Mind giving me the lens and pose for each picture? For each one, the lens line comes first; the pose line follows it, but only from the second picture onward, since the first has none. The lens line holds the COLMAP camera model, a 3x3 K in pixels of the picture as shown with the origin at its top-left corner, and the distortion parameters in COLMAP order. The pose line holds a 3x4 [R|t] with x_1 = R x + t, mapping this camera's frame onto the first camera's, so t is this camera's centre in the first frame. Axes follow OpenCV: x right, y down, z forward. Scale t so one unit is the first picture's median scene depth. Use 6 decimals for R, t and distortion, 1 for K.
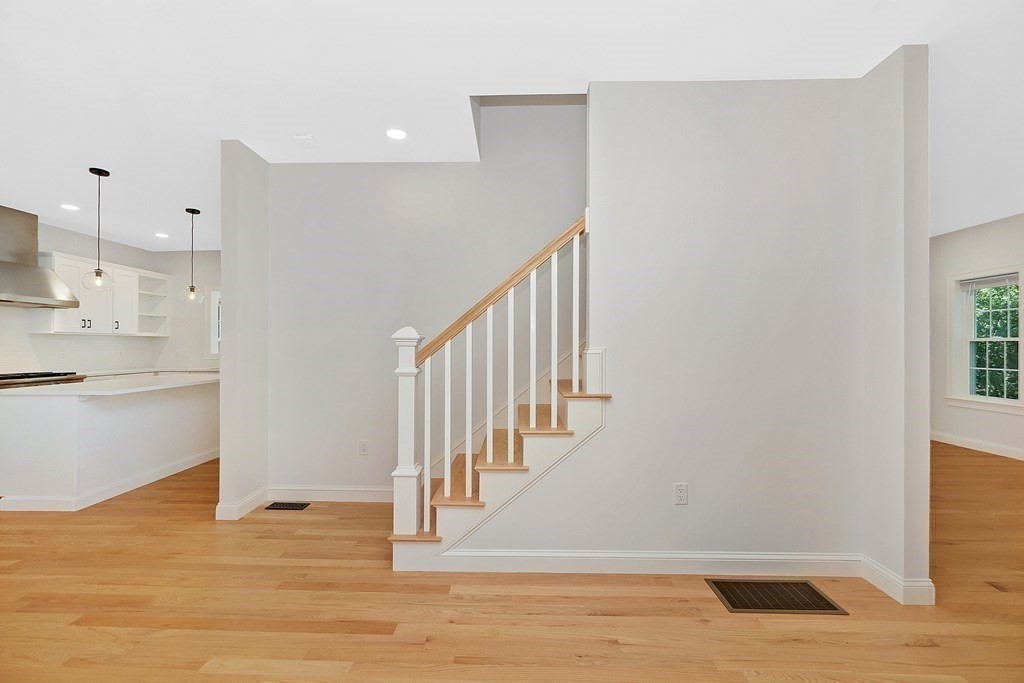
lens RADIAL K [[447.0, 0, 508.6], [0, 447.0, 344.9], [0, 0, 1]] dist [-0.002859, 0.001754]
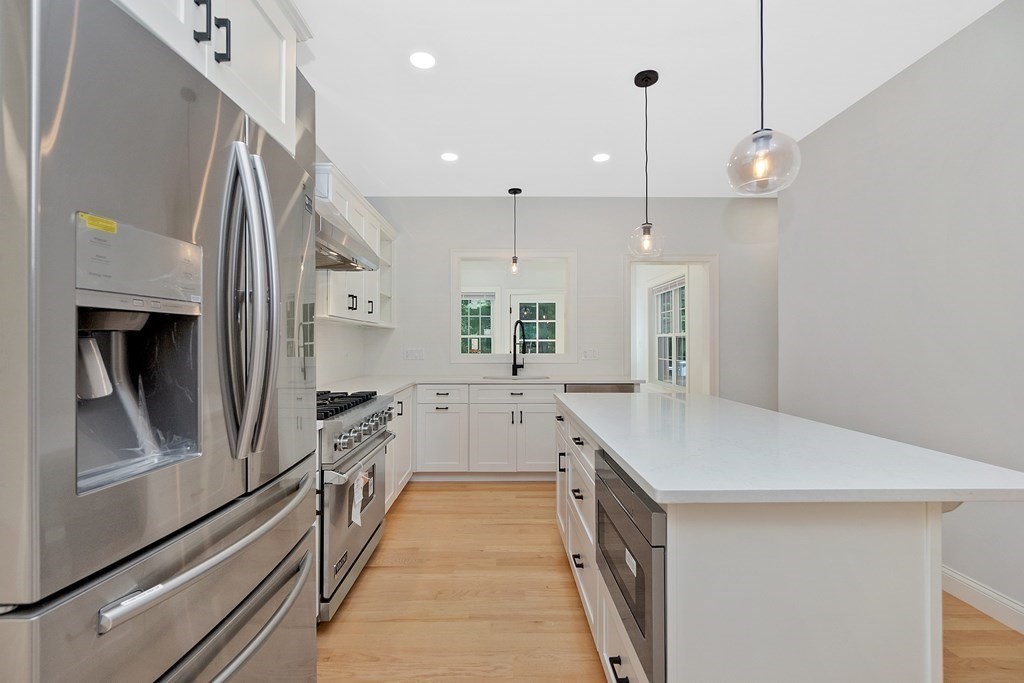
lens RADIAL K [[447.0, 0, 506.3], [0, 447.0, 338.6], [0, 0, 1]] dist [-0.002859, 0.001754]
pose [[0.999345, -0.005686, 0.035737, -0.831360], [0.005884, 0.999968, -0.005432, 0.002253], [-0.035705, 0.005639, 0.999346, 0.463262]]
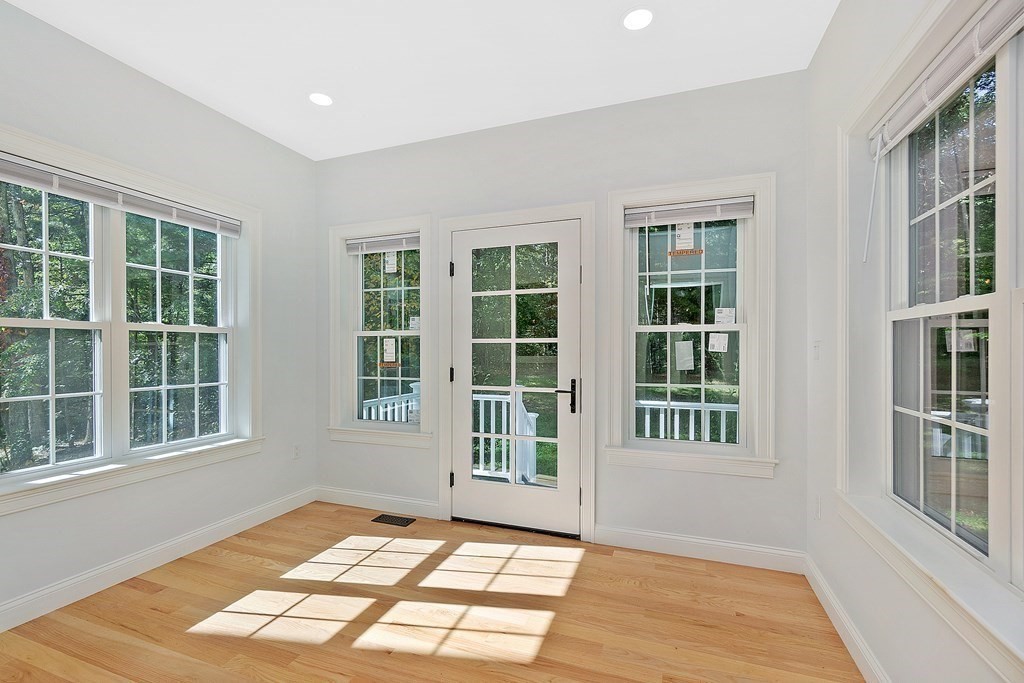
lens RADIAL K [[447.0, 0, 512.2], [0, 447.0, 351.8], [0, 0, 1]] dist [-0.002859, 0.001754]
pose [[0.948357, -0.007673, -0.317113, -0.498254], [0.009110, 0.999954, 0.003049, 0.013606], [0.317075, -0.005781, 0.948383, 1.370133]]
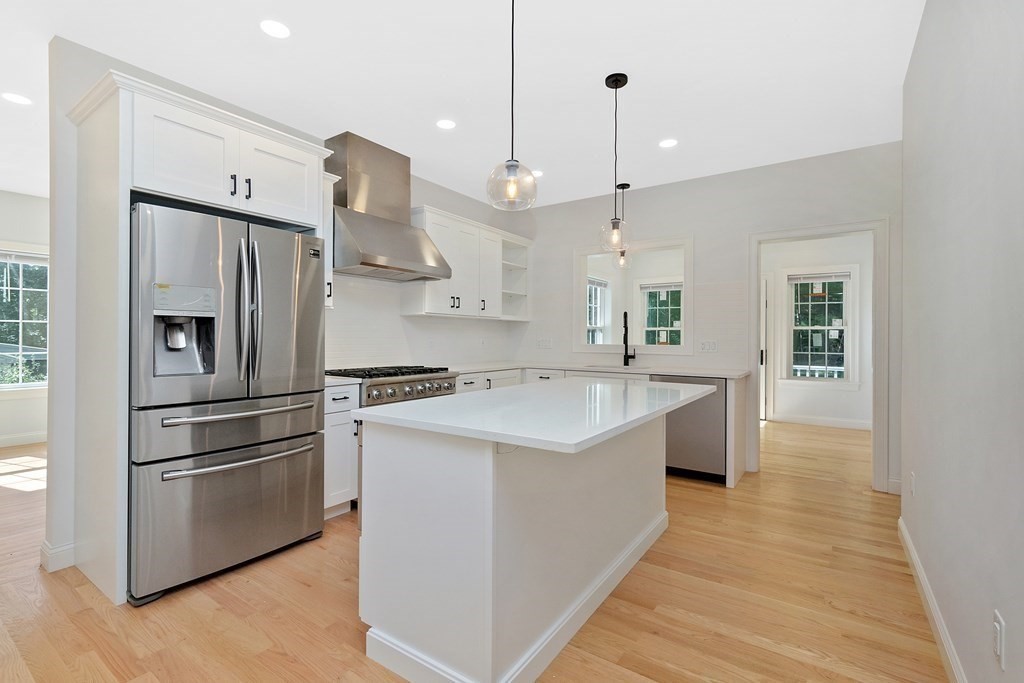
lens RADIAL K [[466.5, 0, 509.3], [0, 466.5, 333.2], [0, 0, 1]] dist [0.009989, 0.000635]
pose [[0.835148, -0.006721, -0.549985, -0.471804], [0.002664, 0.999963, -0.008175, 0.011669], [0.550019, 0.005362, 0.835135, 0.425107]]
